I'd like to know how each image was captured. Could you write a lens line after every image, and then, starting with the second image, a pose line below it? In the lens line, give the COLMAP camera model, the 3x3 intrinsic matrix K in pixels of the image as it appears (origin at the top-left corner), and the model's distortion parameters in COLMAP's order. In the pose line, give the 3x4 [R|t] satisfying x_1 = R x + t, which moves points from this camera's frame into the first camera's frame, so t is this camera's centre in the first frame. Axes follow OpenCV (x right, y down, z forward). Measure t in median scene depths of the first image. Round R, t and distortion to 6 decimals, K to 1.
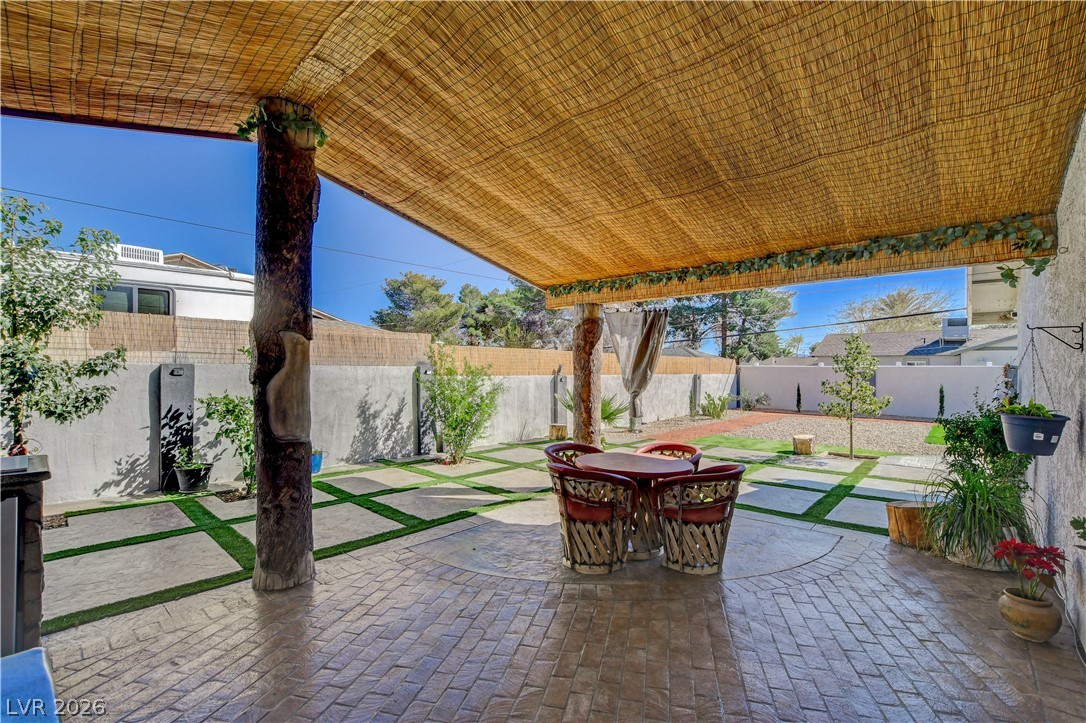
lens RADIAL K [[481.6, 0, 551.2], [0, 481.6, 365.4], [0, 0, 1]] dist [-0.023954, 0.003333]
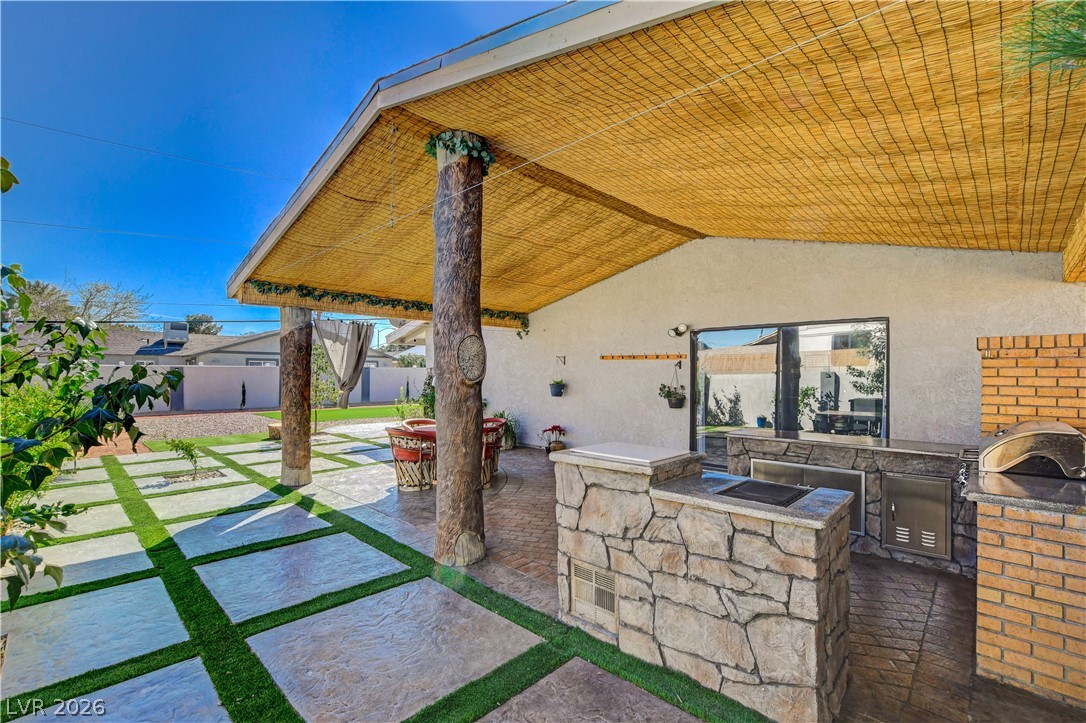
lens RADIAL K [[481.6, 0, 543.7], [0, 481.6, 367.6], [0, 0, 1]] dist [-0.023954, 0.003333]
pose [[0.014299, 0.000769, 0.999897, -1.001410], [-0.007396, 0.999972, -0.000663, 0.000694], [-0.999870, -0.007386, 0.014304, 0.461123]]
